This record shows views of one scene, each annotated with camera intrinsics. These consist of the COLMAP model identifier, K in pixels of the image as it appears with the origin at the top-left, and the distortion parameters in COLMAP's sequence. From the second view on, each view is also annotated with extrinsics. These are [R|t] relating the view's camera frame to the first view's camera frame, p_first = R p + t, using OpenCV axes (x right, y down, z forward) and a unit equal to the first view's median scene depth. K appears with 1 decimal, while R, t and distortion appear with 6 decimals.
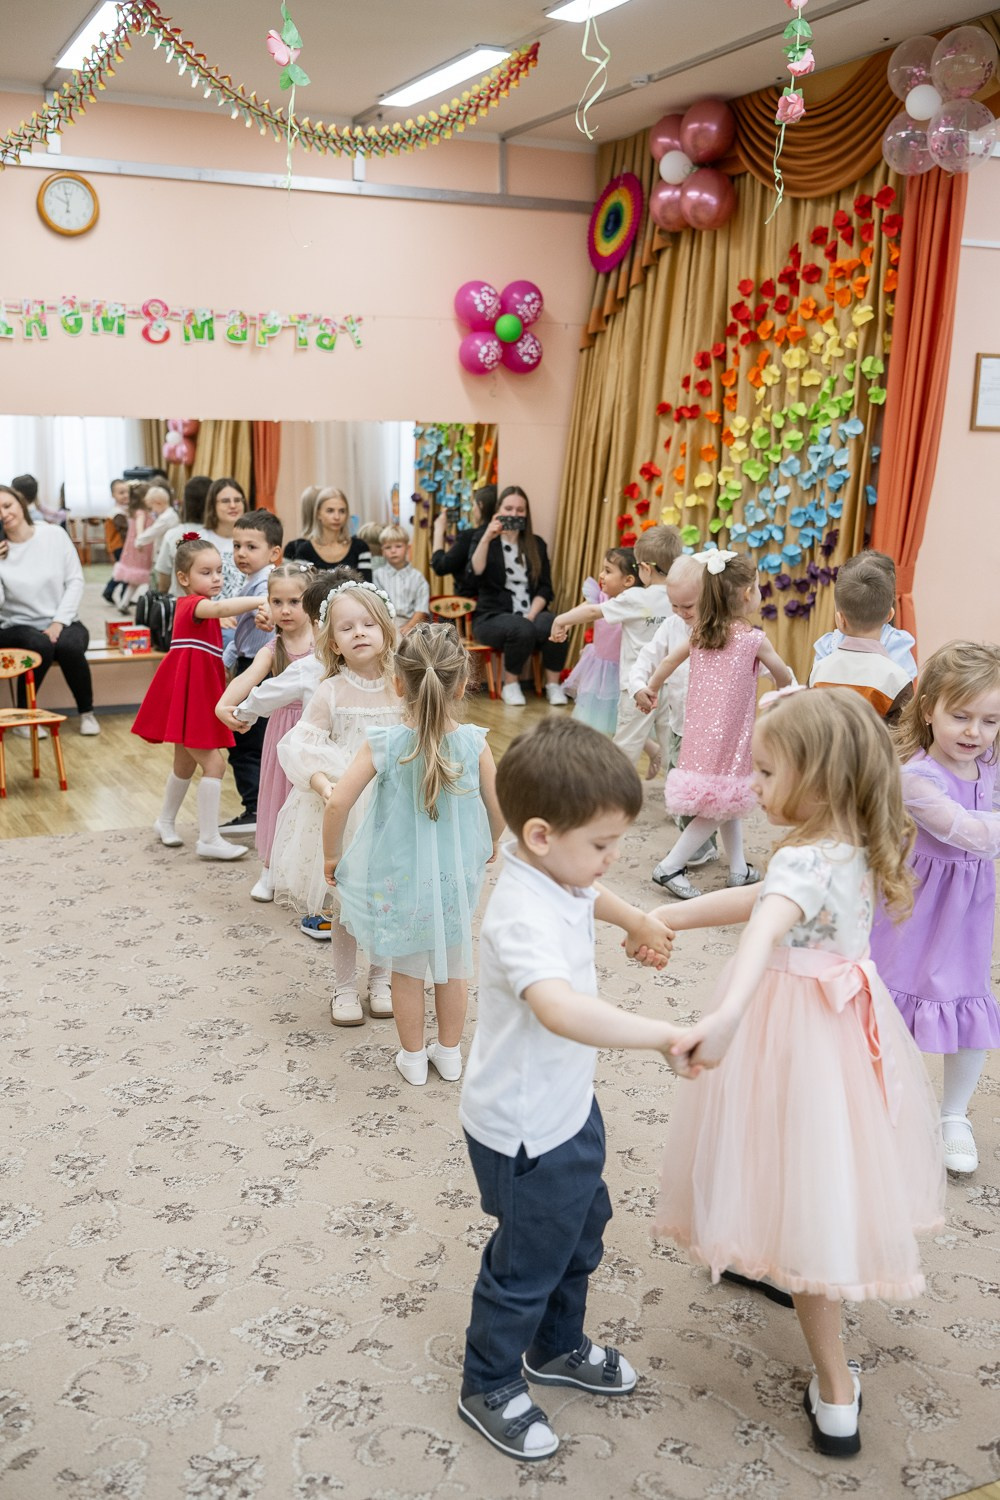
lens RADIAL K [[1502.6, 0, 525.2], [0, 1502.6, 743.0], [0, 0, 1]] dist [-0.000588, 0.000000]
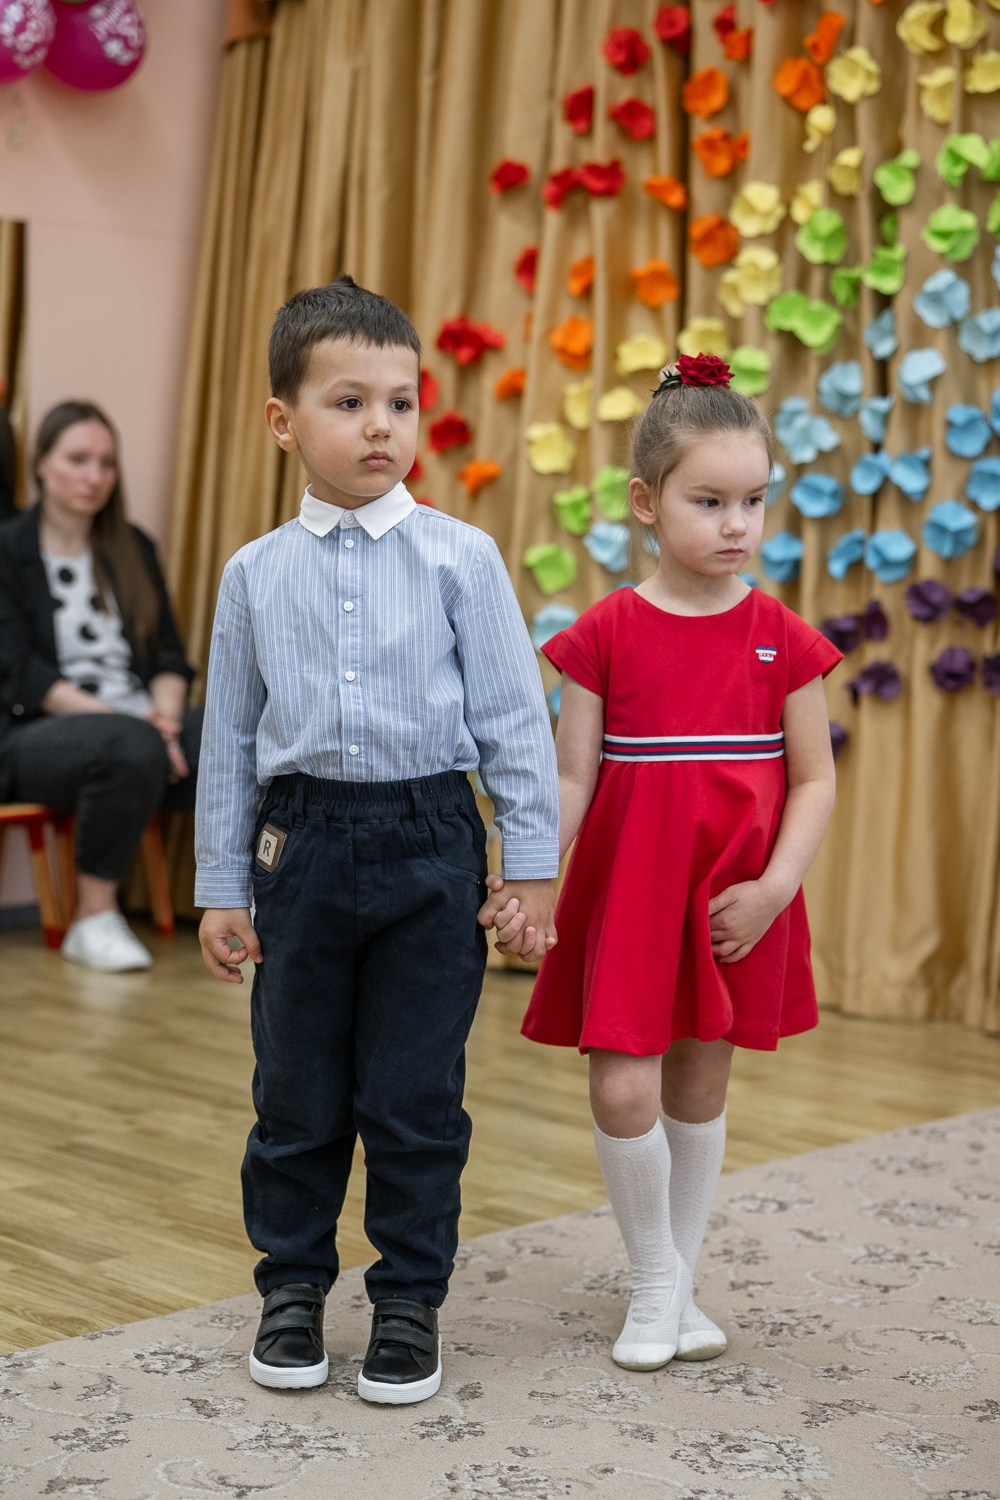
lens RADIAL K [[2650.0, 0, 513.1], [0, 2650.0, 750.6], [0, 0, 1]] dist [-0.023039, 0.000000]
pose [[0.937843, -0.030040, 0.345758, -0.150576], [0.062870, 0.994470, -0.084129, -0.017803], [-0.341318, 0.100638, 0.934545, 0.382053]]
